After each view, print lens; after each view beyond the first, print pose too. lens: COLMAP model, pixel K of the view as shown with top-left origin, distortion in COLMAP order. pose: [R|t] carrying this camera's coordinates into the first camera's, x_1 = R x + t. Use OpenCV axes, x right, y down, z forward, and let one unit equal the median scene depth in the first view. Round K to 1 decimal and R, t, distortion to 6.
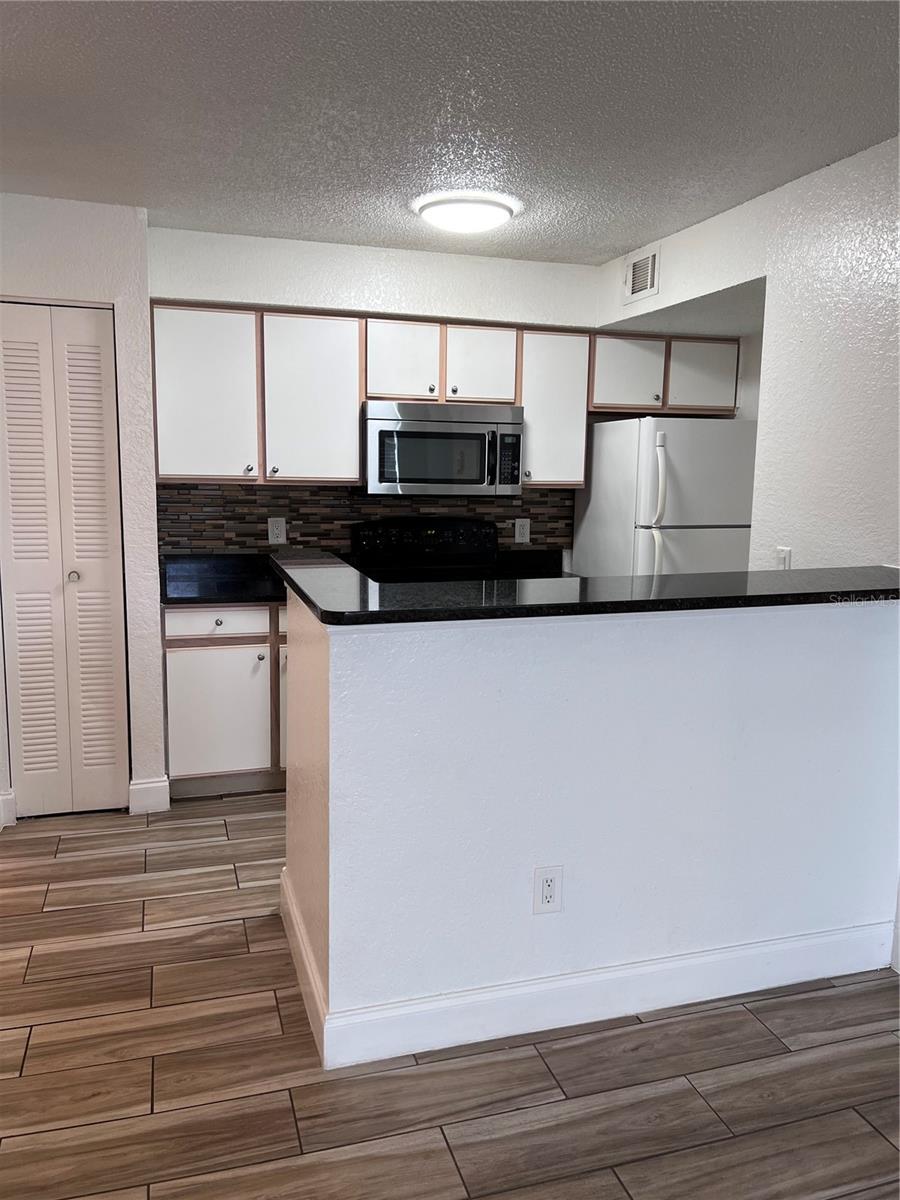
lens RADIAL K [[904.8, 0, 453.8], [0, 904.8, 602.6], [0, 0, 1]] dist [0.013093, 0.001092]
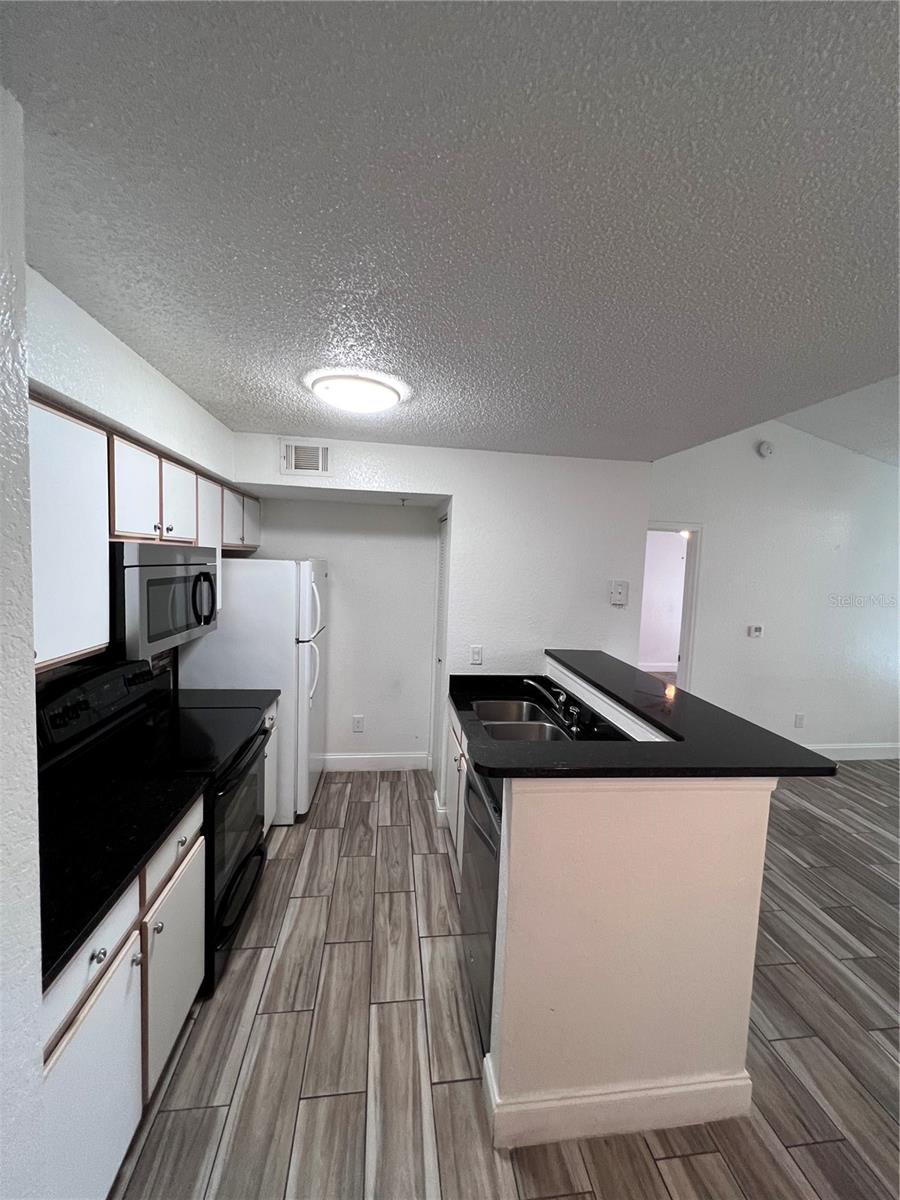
lens RADIAL K [[476.8, 0, 453.9], [0, 476.8, 600.5], [0, 0, 1]] dist [-0.001383, 0.000426]
pose [[0.170465, -0.083238, 0.981842, -0.774107], [0.103949, 0.992385, 0.066084, -0.295878], [-0.979865, 0.090797, 0.177819, 1.142764]]
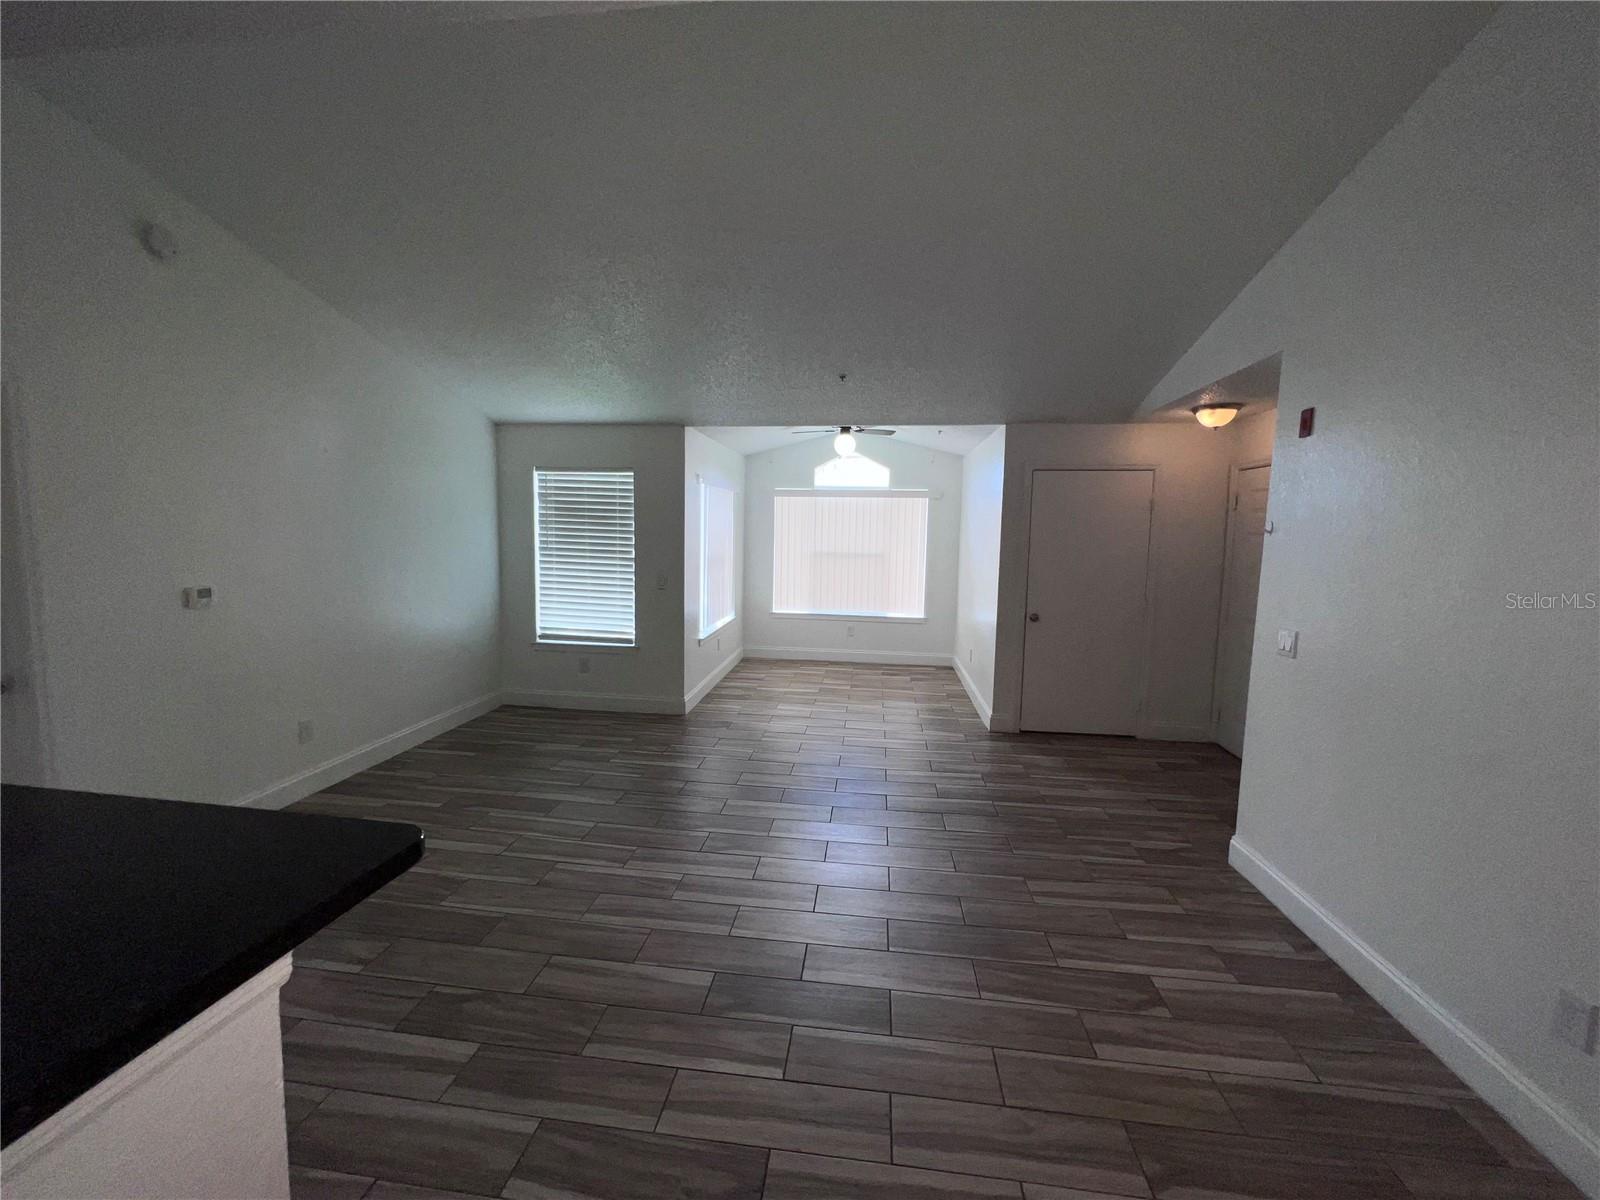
lens RADIAL K [[635.8, 0, 796.4], [0, 635.8, 592.5], [0, 0, 1]] dist [-0.001383, 0.000426]
pose [[-0.910507, -0.068300, 0.407814, -0.450727], [0.027568, 0.974042, 0.224680, -0.208088], [-0.412574, 0.215815, -0.884990, 0.997228]]
